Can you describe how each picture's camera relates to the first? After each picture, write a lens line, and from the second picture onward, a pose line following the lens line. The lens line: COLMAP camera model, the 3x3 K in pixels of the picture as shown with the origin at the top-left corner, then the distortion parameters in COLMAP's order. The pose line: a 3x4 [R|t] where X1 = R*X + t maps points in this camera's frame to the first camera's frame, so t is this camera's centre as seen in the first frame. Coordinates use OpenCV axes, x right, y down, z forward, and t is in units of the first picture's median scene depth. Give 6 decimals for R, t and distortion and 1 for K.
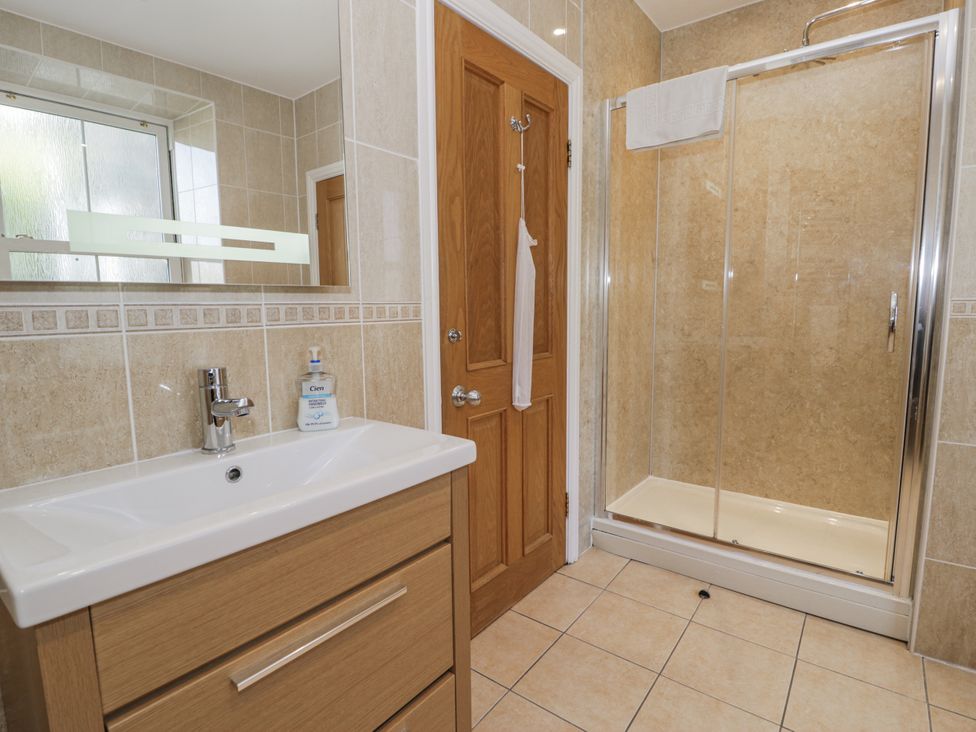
lens RADIAL K [[506.7, 0, 487.9], [0, 506.7, 367.1], [0, 0, 1]] dist [-0.008241, -0.002006]
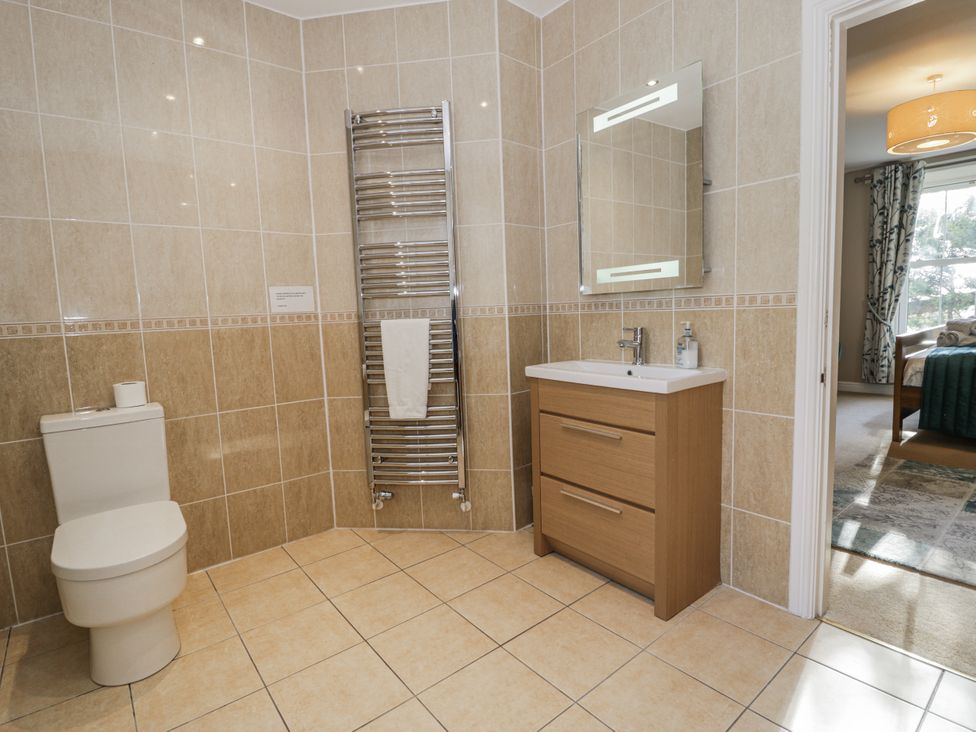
lens RADIAL K [[506.7, 0, 487.3], [0, 506.7, 362.7], [0, 0, 1]] dist [-0.008241, -0.002006]
pose [[-0.239648, 0.121864, -0.963181, 1.358968], [-0.073591, 0.986957, 0.143182, -0.086194], [0.968067, 0.105195, -0.227554, 0.643373]]
